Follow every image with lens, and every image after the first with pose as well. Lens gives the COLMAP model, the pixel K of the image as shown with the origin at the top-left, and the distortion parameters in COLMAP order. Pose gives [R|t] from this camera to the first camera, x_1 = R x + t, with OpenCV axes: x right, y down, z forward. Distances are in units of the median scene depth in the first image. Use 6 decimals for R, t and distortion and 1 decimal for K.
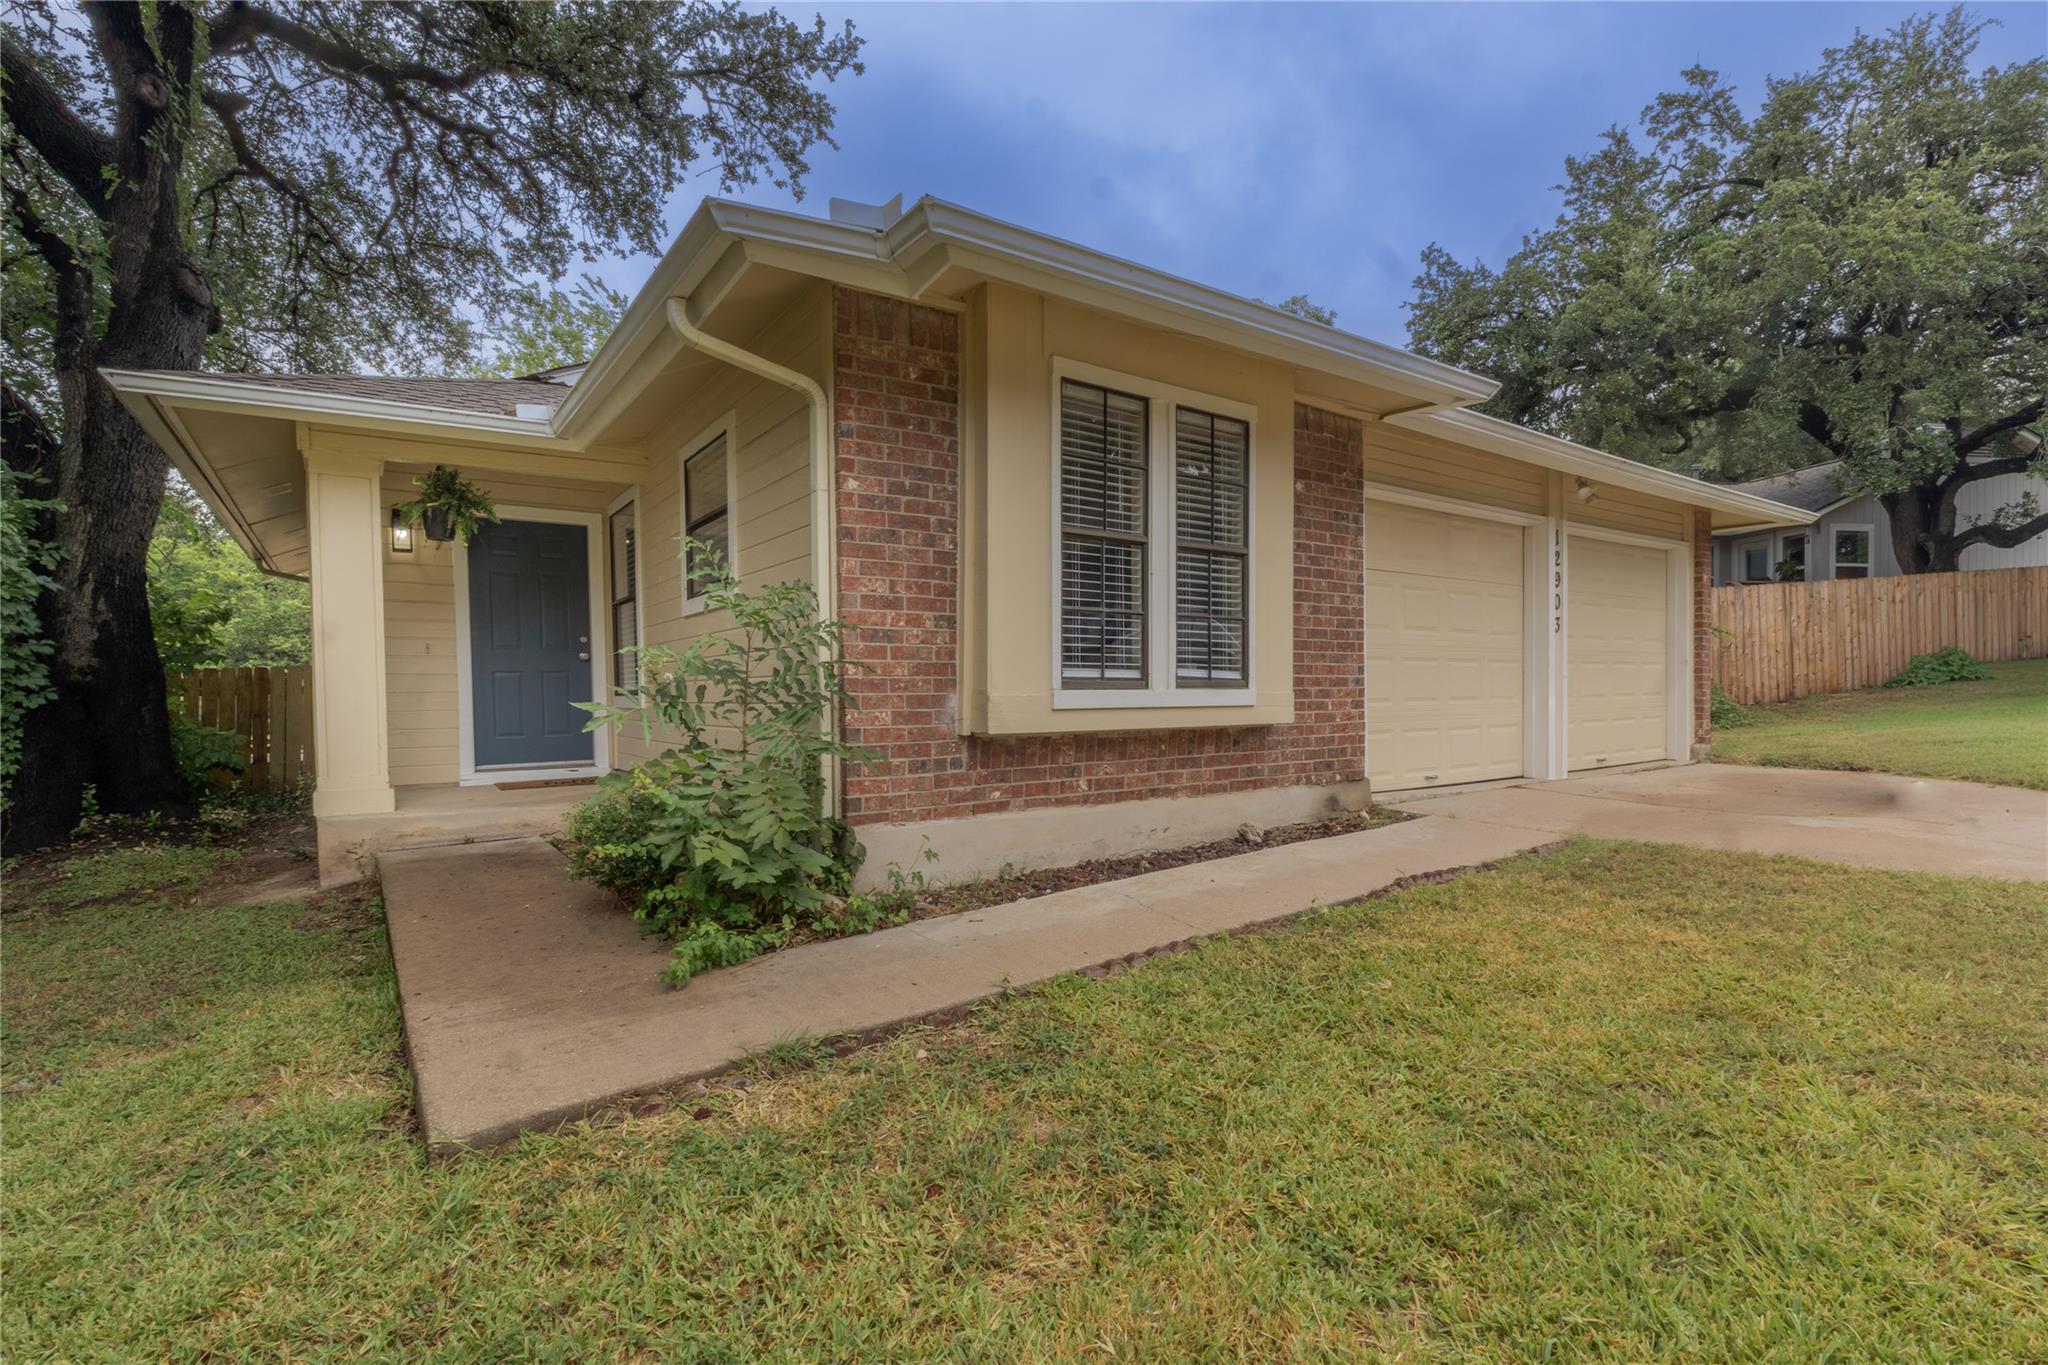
lens RADIAL K [[939.2, 0, 1020.0], [0, 939.2, 700.4], [0, 0, 1]] dist [0.019016, -0.001231]
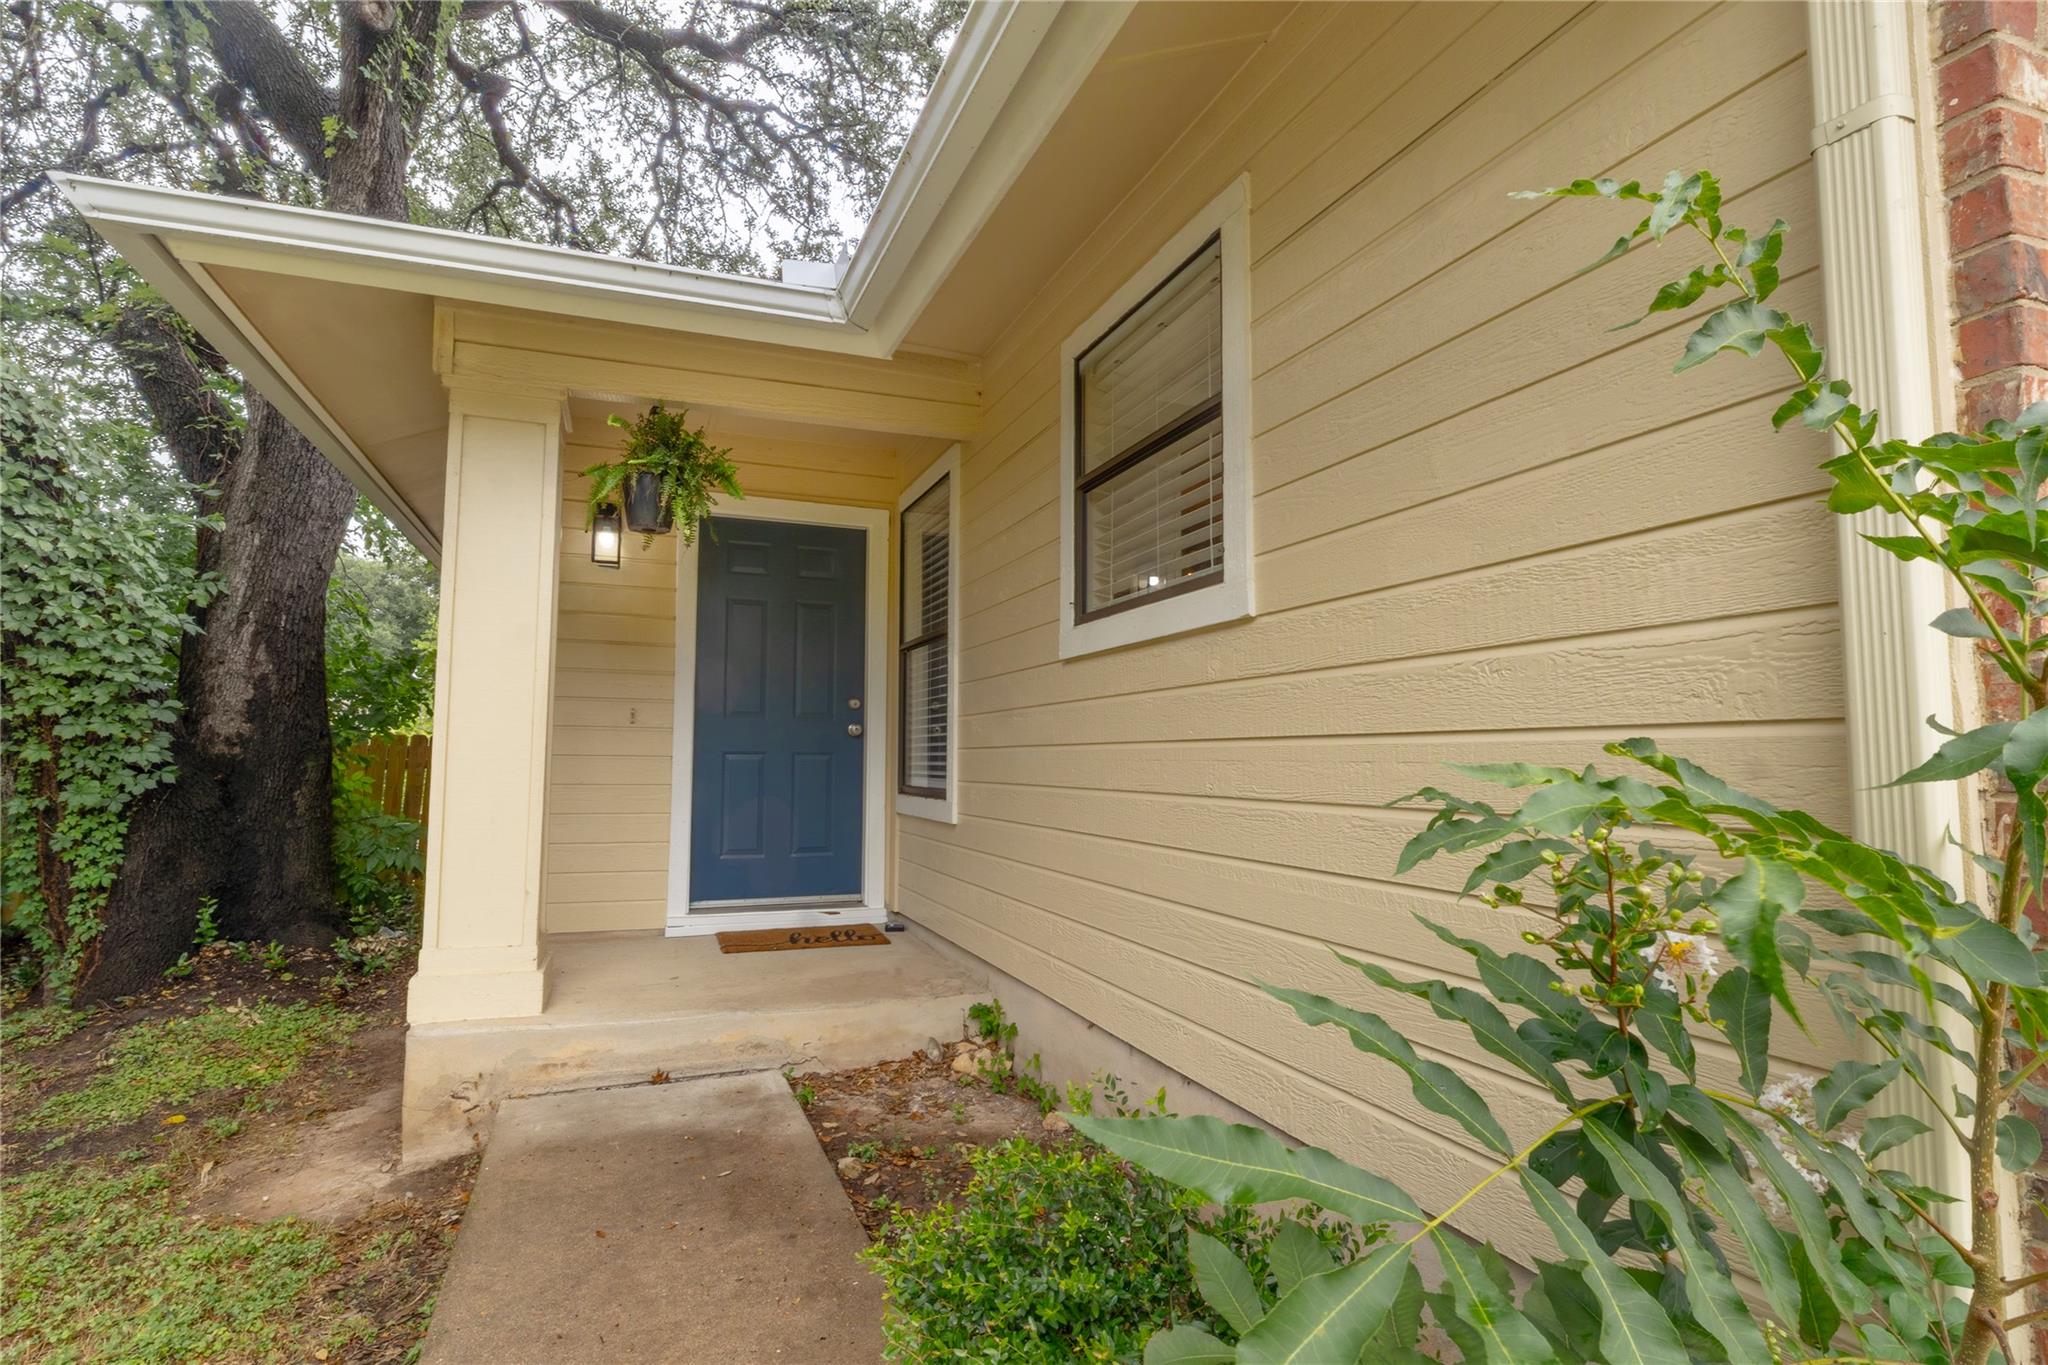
lens RADIAL K [[939.2, 0, 1026.7], [0, 939.2, 678.7], [0, 0, 1]] dist [0.019016, -0.001231]
pose [[0.977733, 0.003551, -0.209824, -0.223304], [-0.023196, 0.995559, -0.091241, -0.026645], [0.208568, 0.094076, 0.973473, 0.416706]]
